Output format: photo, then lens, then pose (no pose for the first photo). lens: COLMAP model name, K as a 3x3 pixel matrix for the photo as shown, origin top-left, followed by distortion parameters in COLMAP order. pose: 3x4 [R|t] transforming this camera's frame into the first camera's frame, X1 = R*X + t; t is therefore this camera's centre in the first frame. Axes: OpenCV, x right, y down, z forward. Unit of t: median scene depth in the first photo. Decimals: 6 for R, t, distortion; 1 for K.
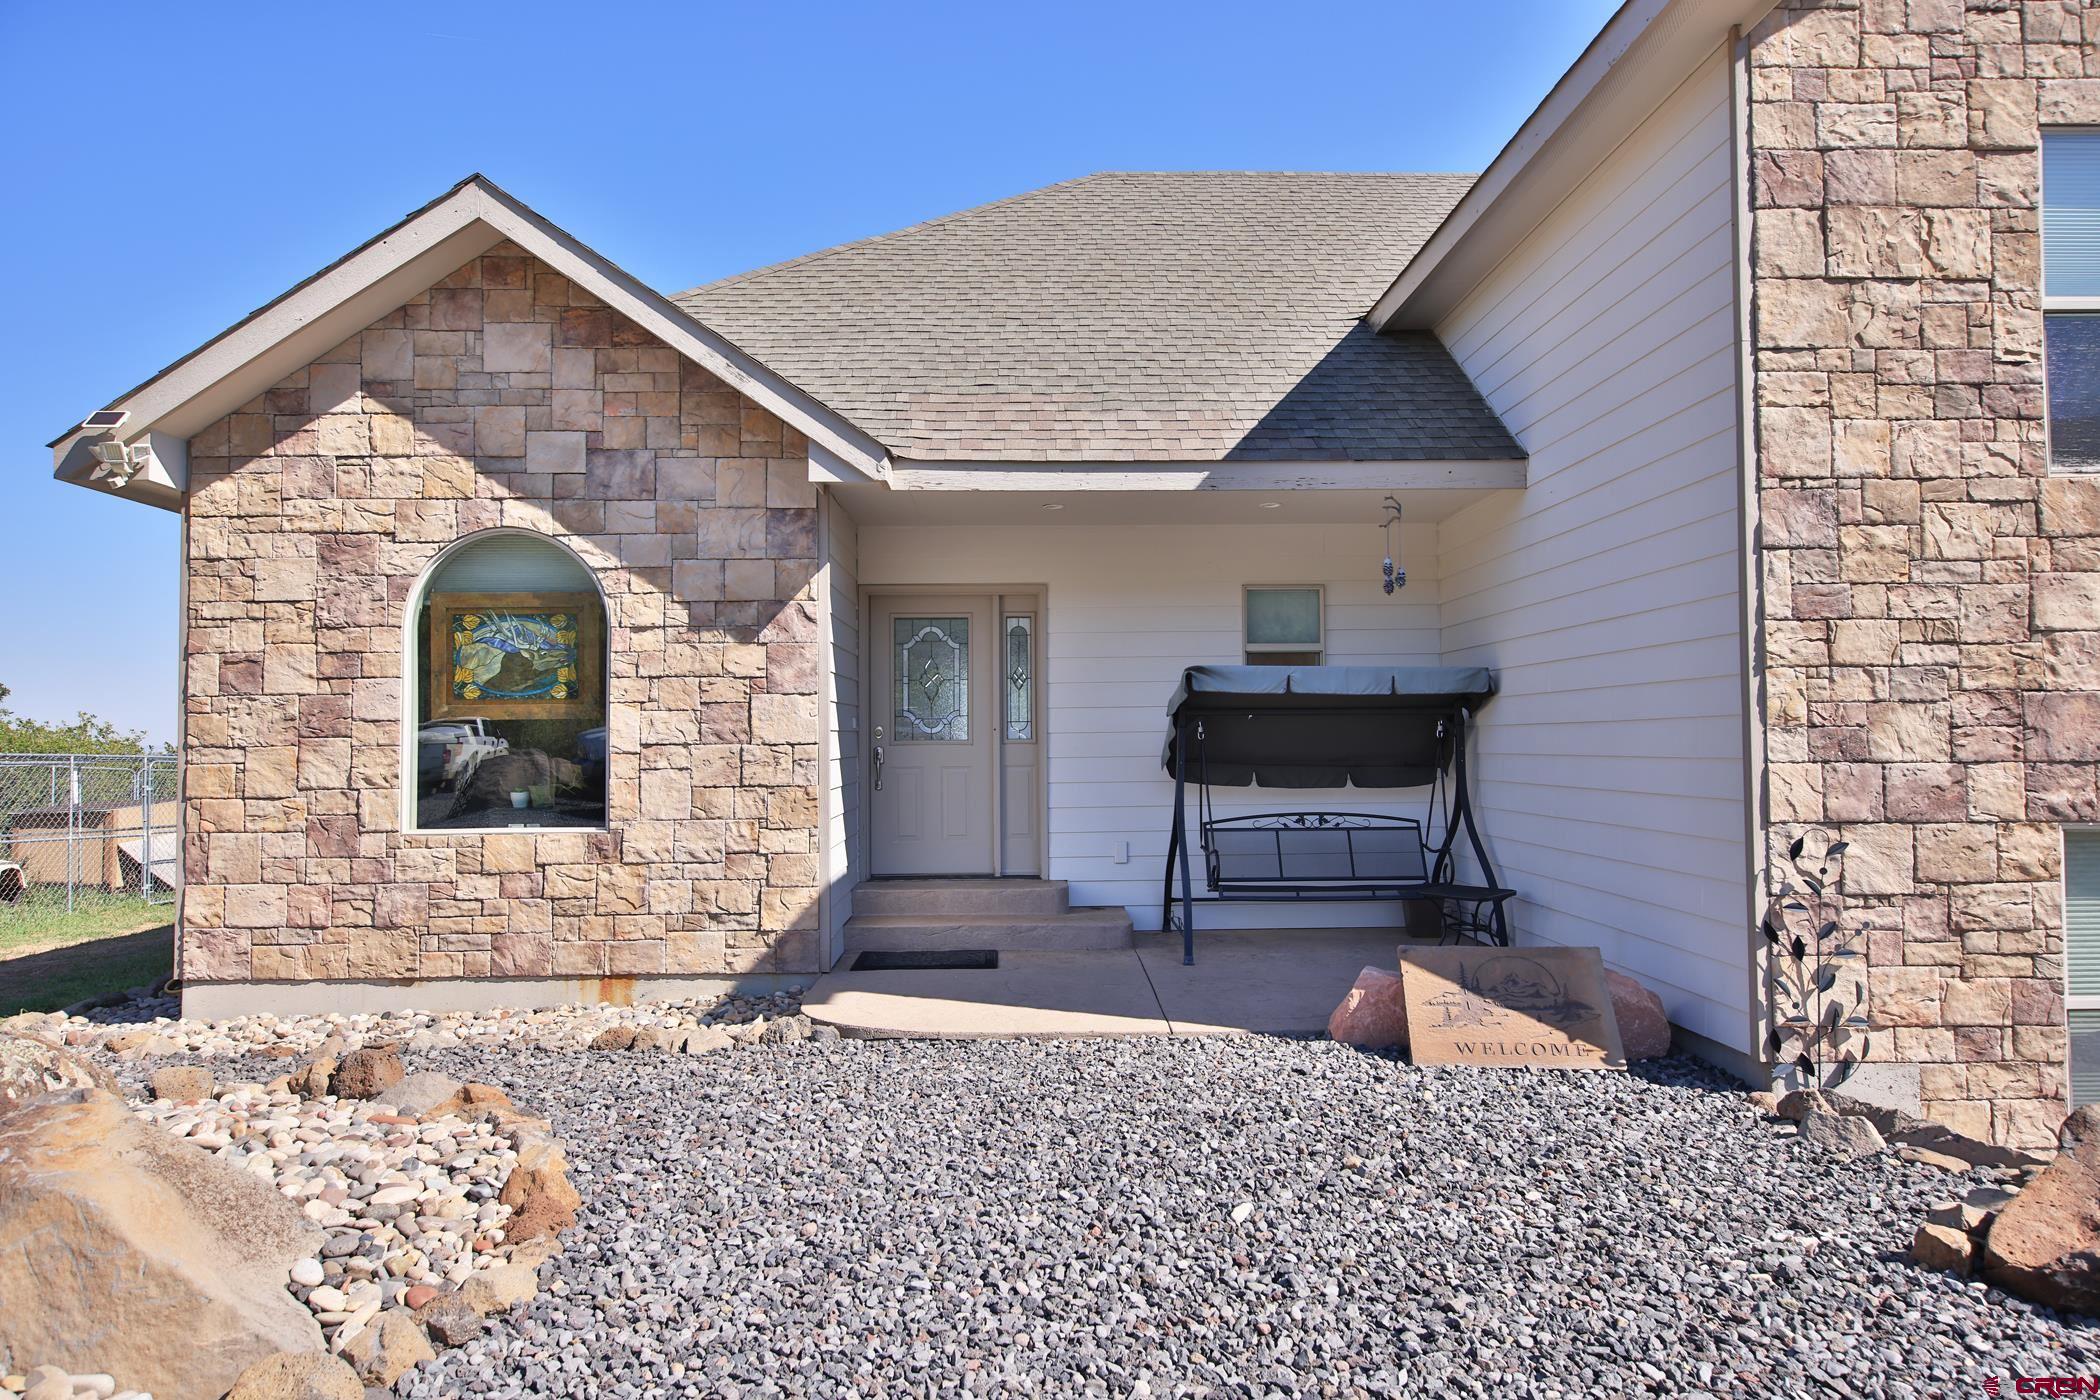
lens RADIAL K [[1316.8, 0, 1050.0], [0, 1316.8, 700.0], [0, 0, 1]] dist [0.014631, 0.000541]
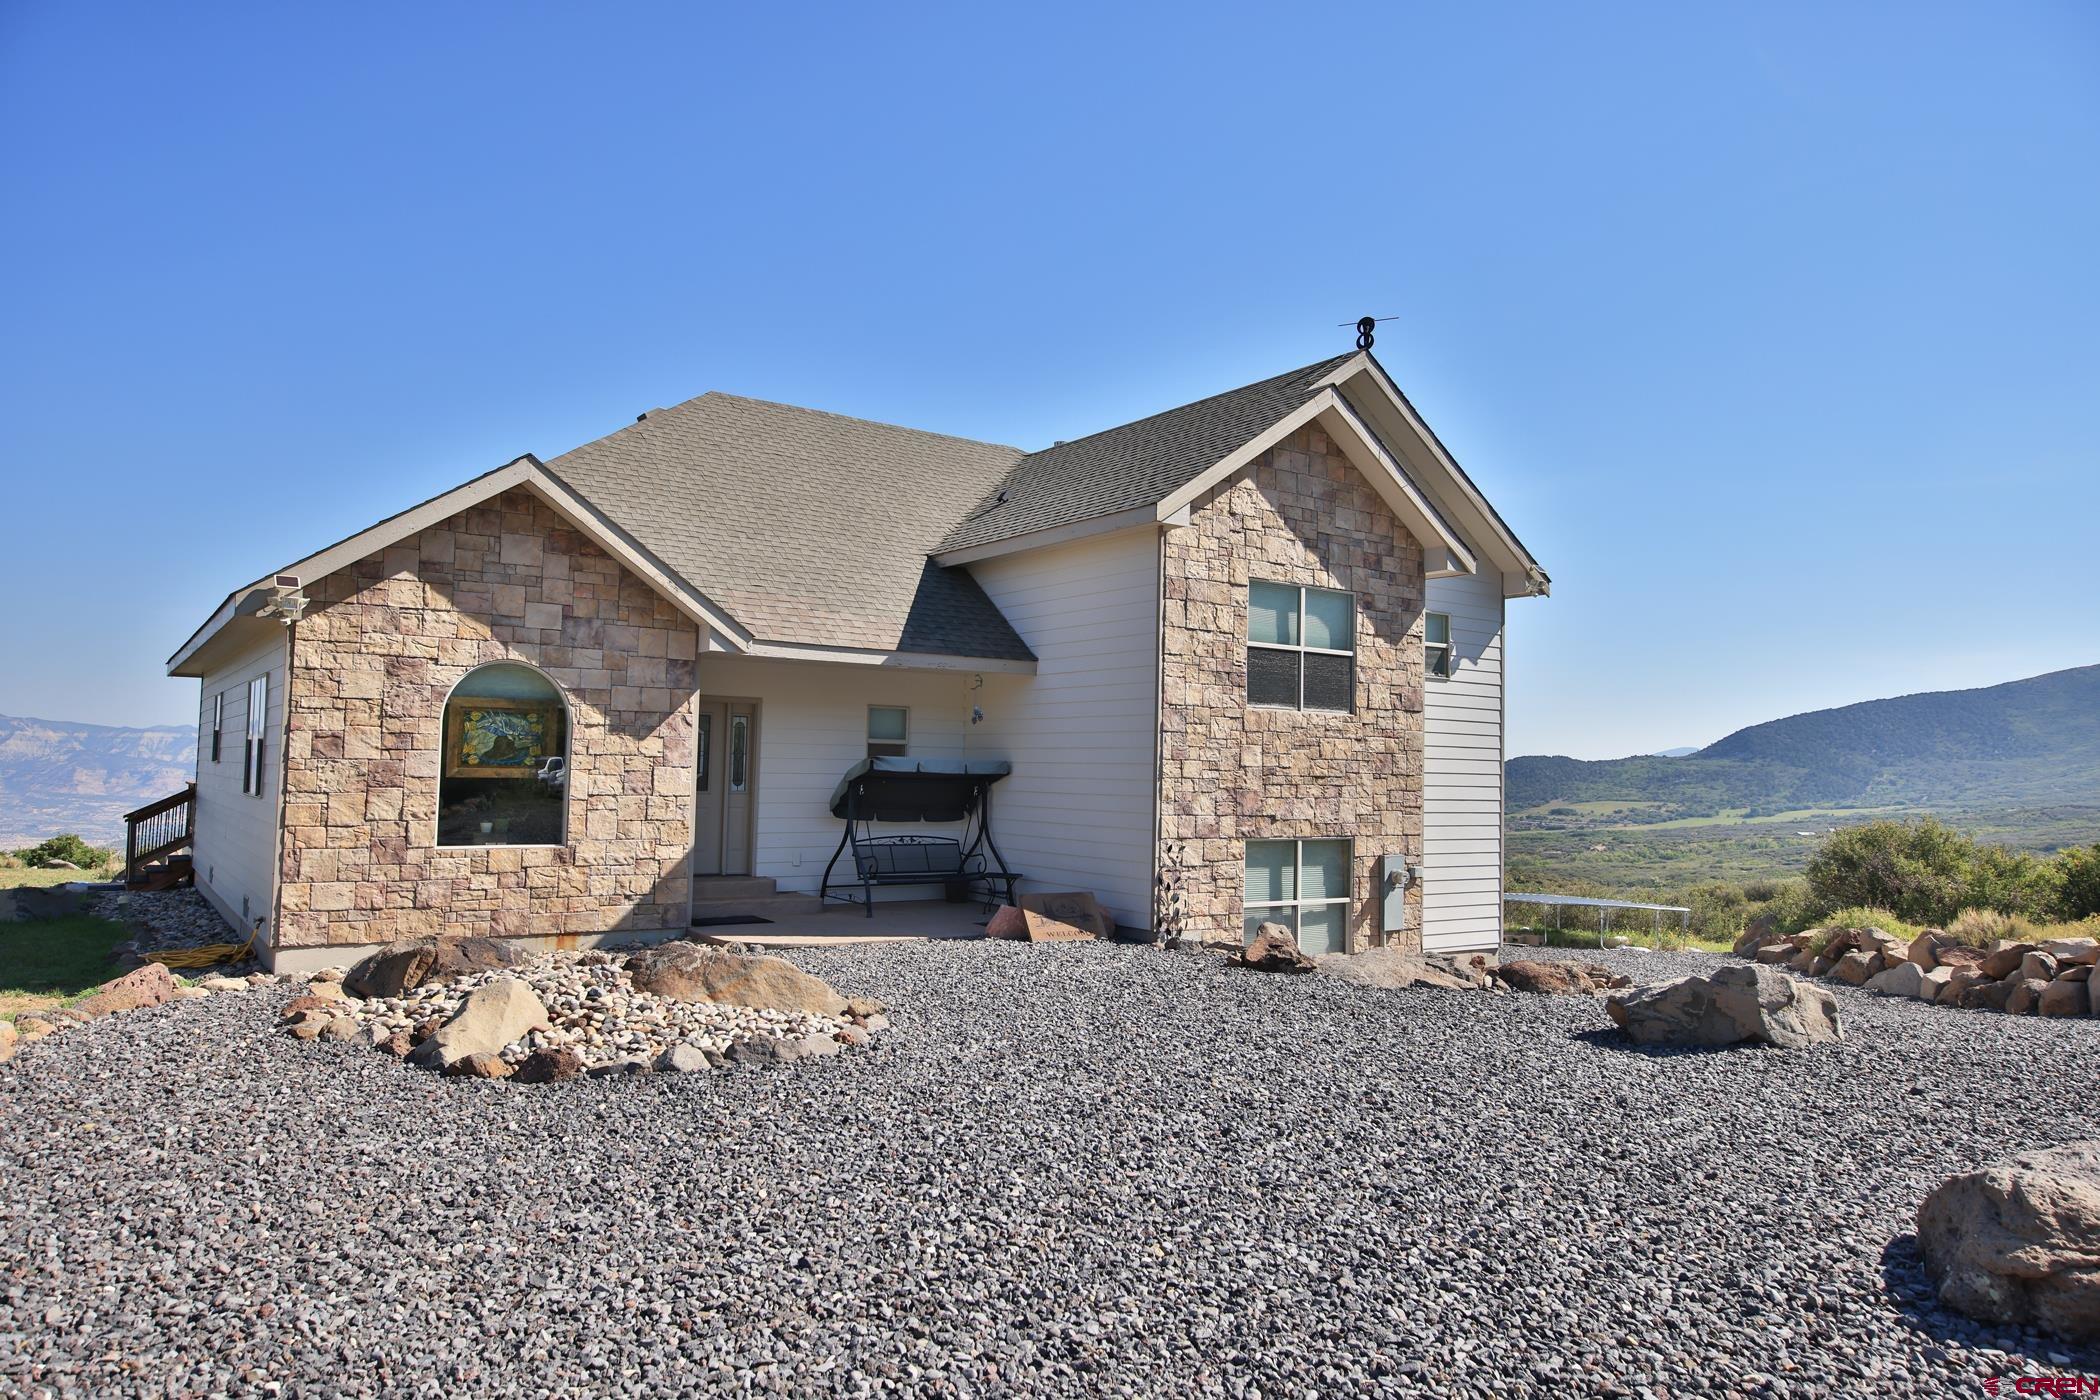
lens RADIAL K [[1351.9, 0, 1056.4], [0, 1351.9, 707.8], [0, 0, 1]] dist [0.010464, 0.003115]
pose [[0.832583, 0.052037, 0.551451, -0.771877], [-0.045642, 0.998637, -0.025325, -0.060628], [-0.552017, -0.004084, 0.833823, -0.764979]]
